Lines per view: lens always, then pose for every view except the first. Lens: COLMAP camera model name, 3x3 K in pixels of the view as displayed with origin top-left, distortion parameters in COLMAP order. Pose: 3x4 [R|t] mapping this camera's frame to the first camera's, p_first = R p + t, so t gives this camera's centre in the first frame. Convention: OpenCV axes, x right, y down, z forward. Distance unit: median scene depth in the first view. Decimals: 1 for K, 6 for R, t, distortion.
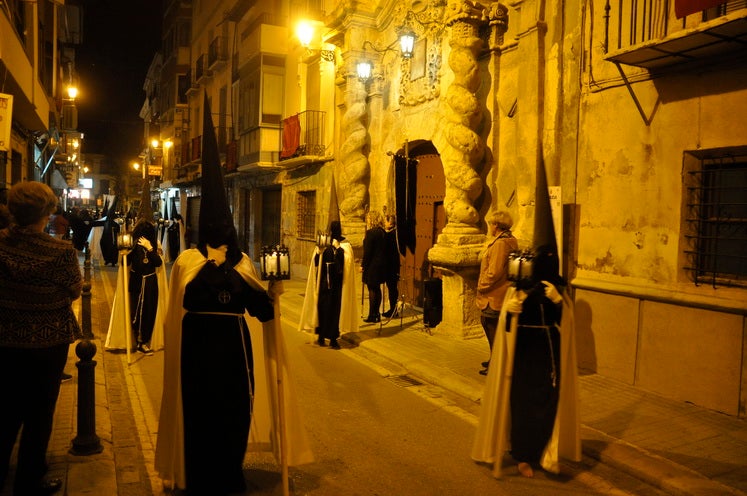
lens RADIAL K [[585.4, 0, 373.5], [0, 585.4, 248.0], [0, 0, 1]] dist [-0.172605, 0.160727]
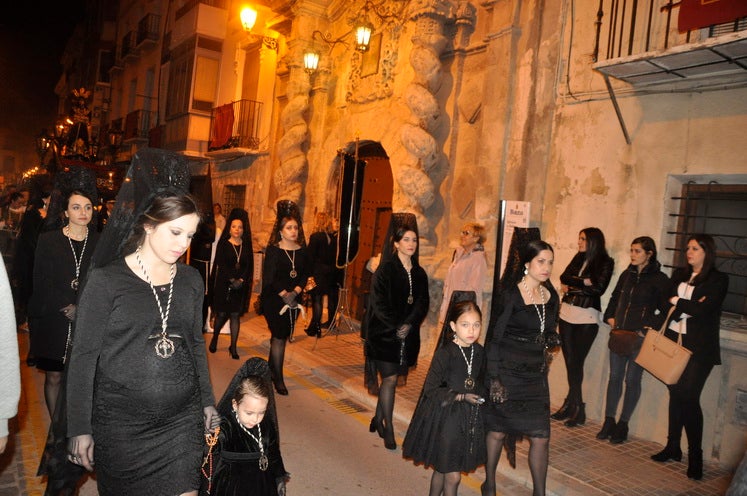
lens RADIAL K [[585.4, 0, 373.5], [0, 585.4, 248.0], [0, 0, 1]] dist [-0.172605, 0.160727]
pose [[0.987782, 0.067018, 0.140694, -0.026289], [-0.066277, 0.997752, -0.009946, -0.004023], [-0.141045, 0.000500, 0.990003, 0.063156]]
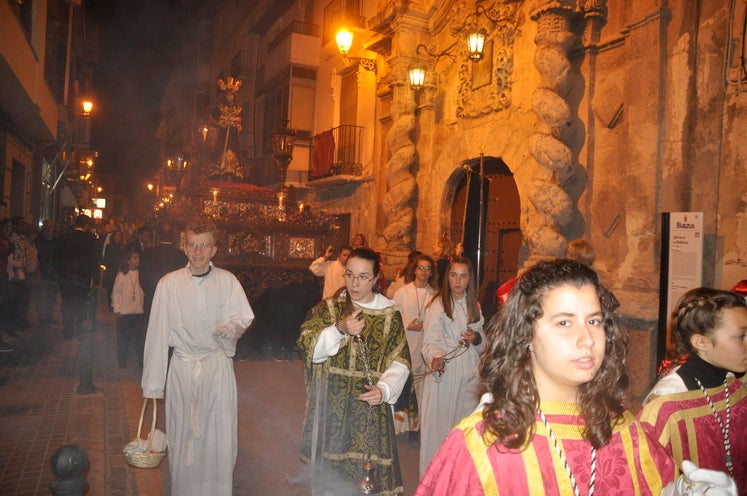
lens RADIAL K [[585.4, 0, 373.5], [0, 585.4, 248.0], [0, 0, 1]] dist [-0.172605, 0.160727]
pose [[0.999642, 0.019936, -0.017852, -0.058271], [-0.020720, 0.998778, -0.044870, -0.008515], [0.016935, 0.045224, 0.998833, 0.130415]]
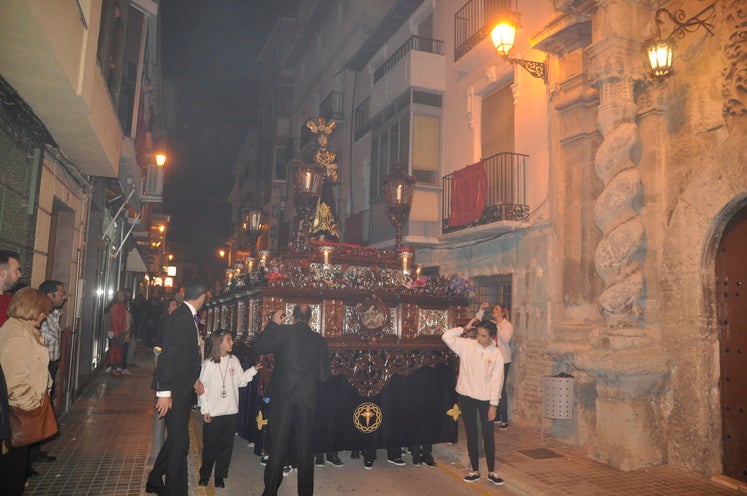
lens RADIAL K [[585.4, 0, 373.5], [0, 585.4, 248.0], [0, 0, 1]] dist [-0.172605, 0.160727]
pose [[0.991781, -0.003670, -0.127896, -0.212600], [-0.016490, 0.987586, -0.156210, -0.031133], [0.126882, 0.157035, 0.979408, 0.429393]]
